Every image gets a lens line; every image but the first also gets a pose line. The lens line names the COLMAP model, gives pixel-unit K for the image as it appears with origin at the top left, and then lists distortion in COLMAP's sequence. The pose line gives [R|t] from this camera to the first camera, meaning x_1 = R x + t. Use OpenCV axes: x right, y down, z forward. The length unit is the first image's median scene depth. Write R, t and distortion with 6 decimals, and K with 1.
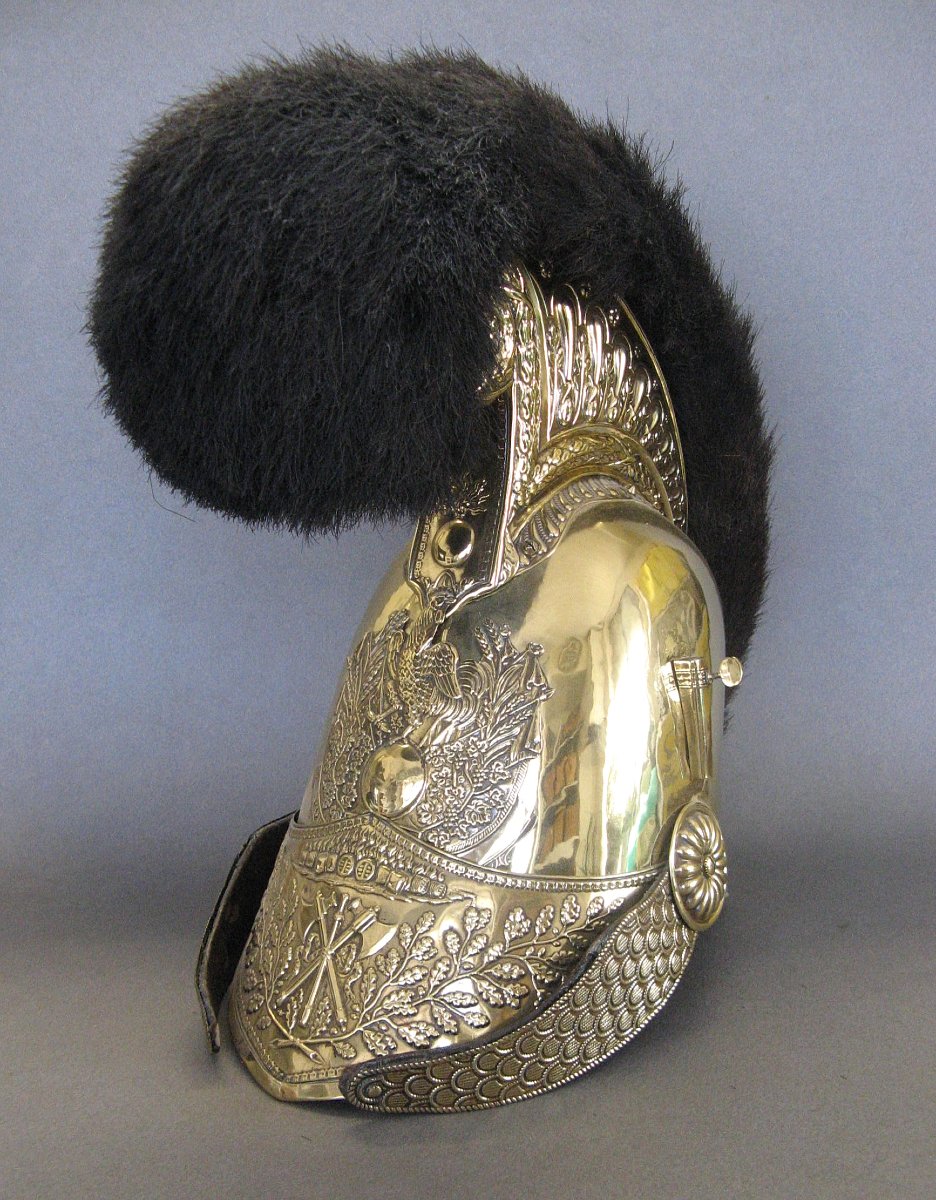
lens RADIAL K [[1528.0, 0, 465.4], [0, 1528.0, 606.2], [0, 0, 1]] dist [-0.151183, 0.000000]
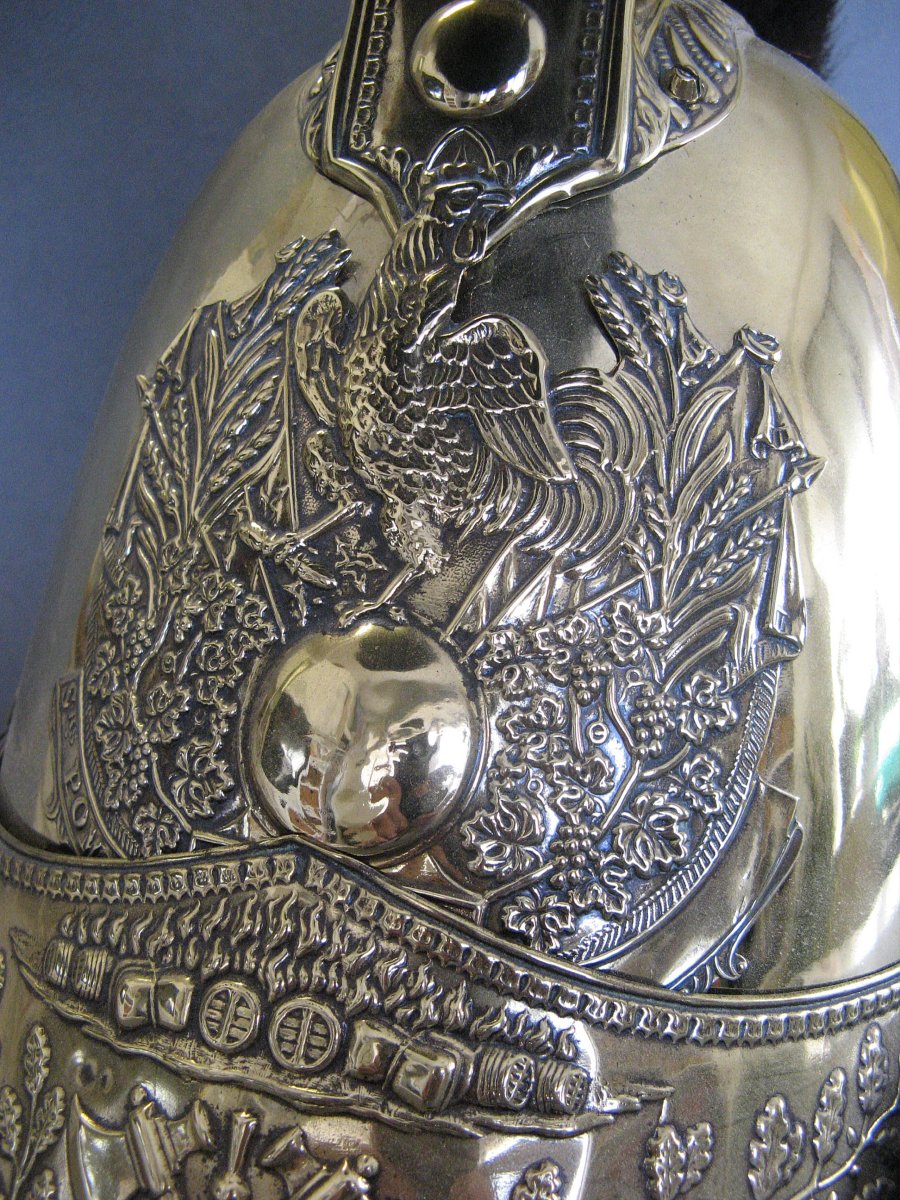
lens RADIAL K [[1251.6, 0, 450.5], [0, 1251.6, 609.3], [0, 0, 1]] dist [-0.144467, 0.000000]
pose [[0.937244, -0.025732, 0.347722, -0.123068], [-0.021649, 0.991054, 0.131691, 0.053455], [-0.348000, -0.130954, 0.928303, 0.767275]]
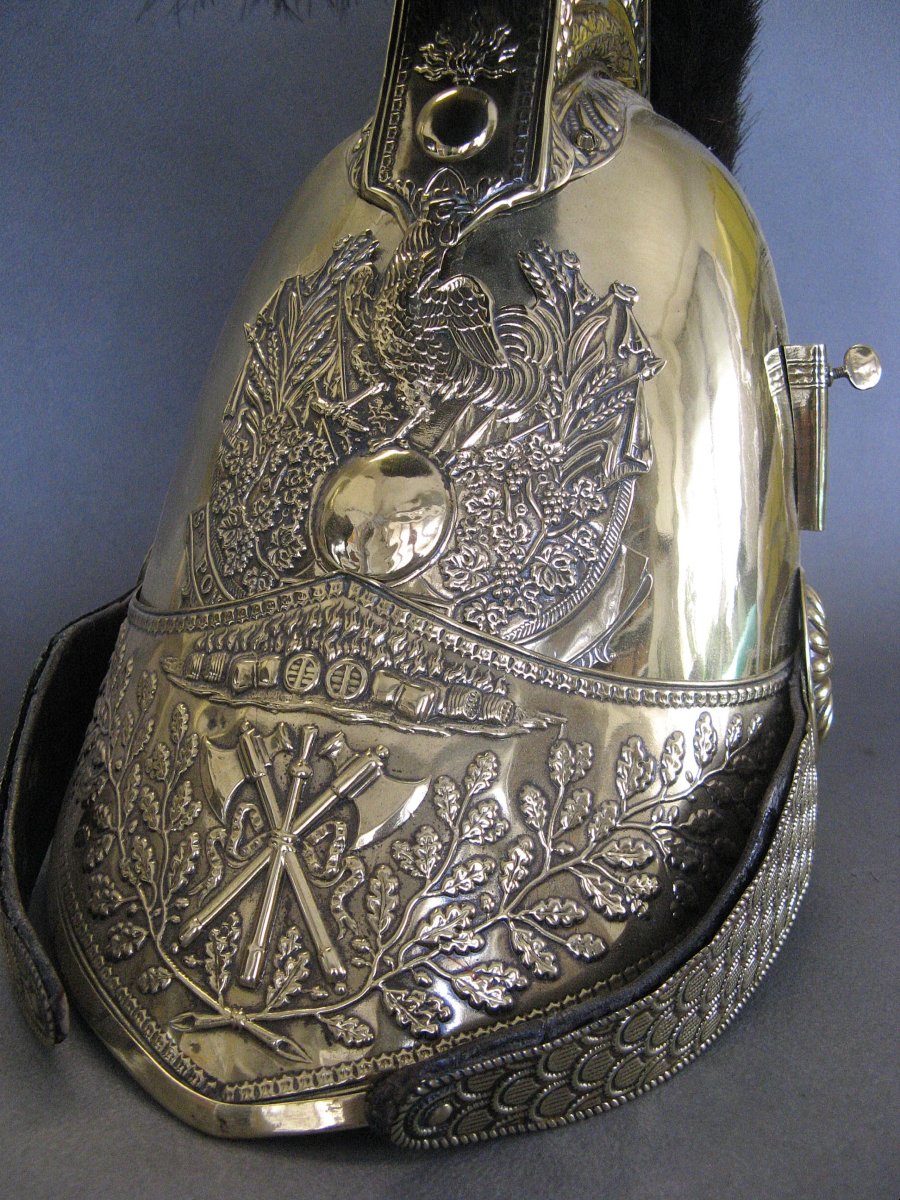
lens RADIAL K [[1251.6, 0, 448.3], [0, 1251.6, 592.8], [0, 0, 1]] dist [-0.144467, 0.000000]
pose [[0.947400, -0.002454, 0.320043, -0.171469], [-0.019910, 0.997582, 0.066589, 0.113747], [-0.319432, -0.069458, 0.945060, 0.579610]]
